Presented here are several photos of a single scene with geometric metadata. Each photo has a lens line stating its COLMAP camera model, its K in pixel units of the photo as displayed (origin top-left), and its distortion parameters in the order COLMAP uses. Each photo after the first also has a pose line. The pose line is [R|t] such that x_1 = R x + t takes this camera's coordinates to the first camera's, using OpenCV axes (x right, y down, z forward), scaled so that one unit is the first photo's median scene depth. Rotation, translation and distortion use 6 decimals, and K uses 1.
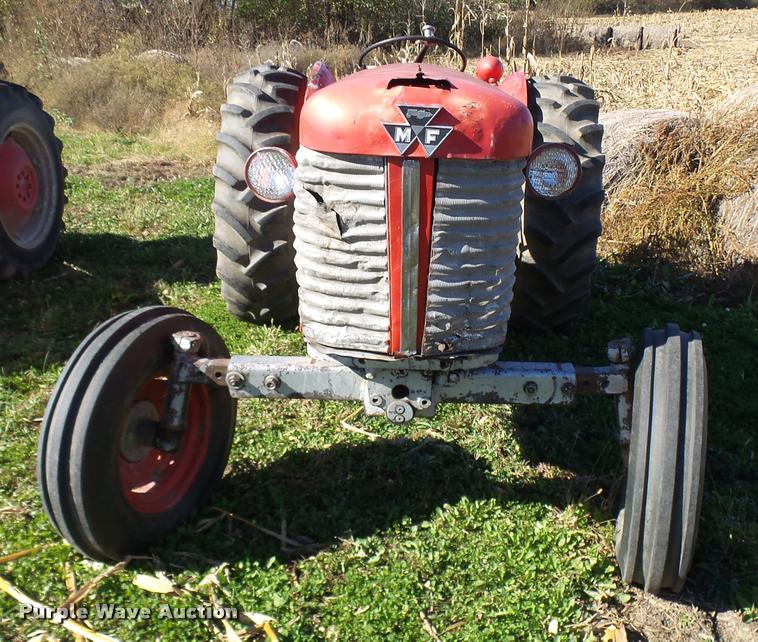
lens RADIAL K [[838.6, 0, 377.5], [0, 838.6, 321.9], [0, 0, 1]] dist [-0.017698, 0.000000]
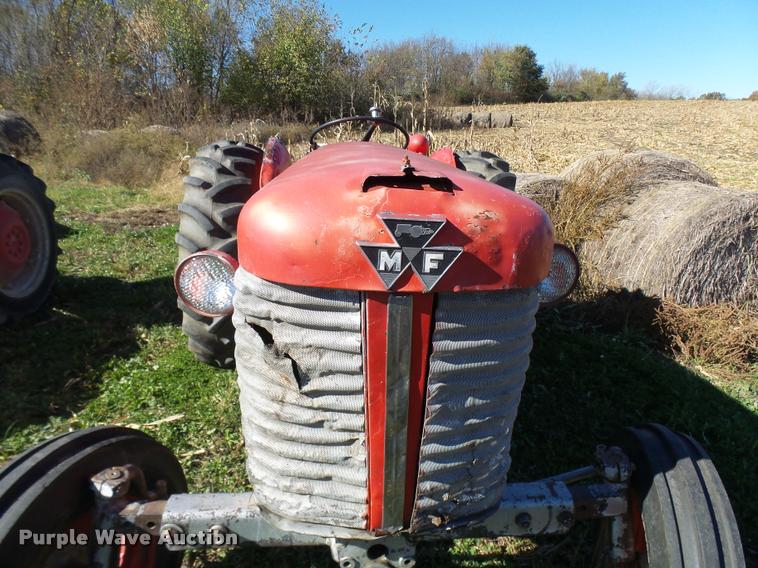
lens RADIAL K [[522.6, 0, 382.4], [0, 522.6, 282.5], [0, 0, 1]] dist [-0.003801, -0.006419]
pose [[0.992507, -0.025586, 0.119480, -0.020338], [0.028435, 0.999349, -0.022198, -0.153235], [-0.118835, 0.025429, 0.992588, 0.455921]]
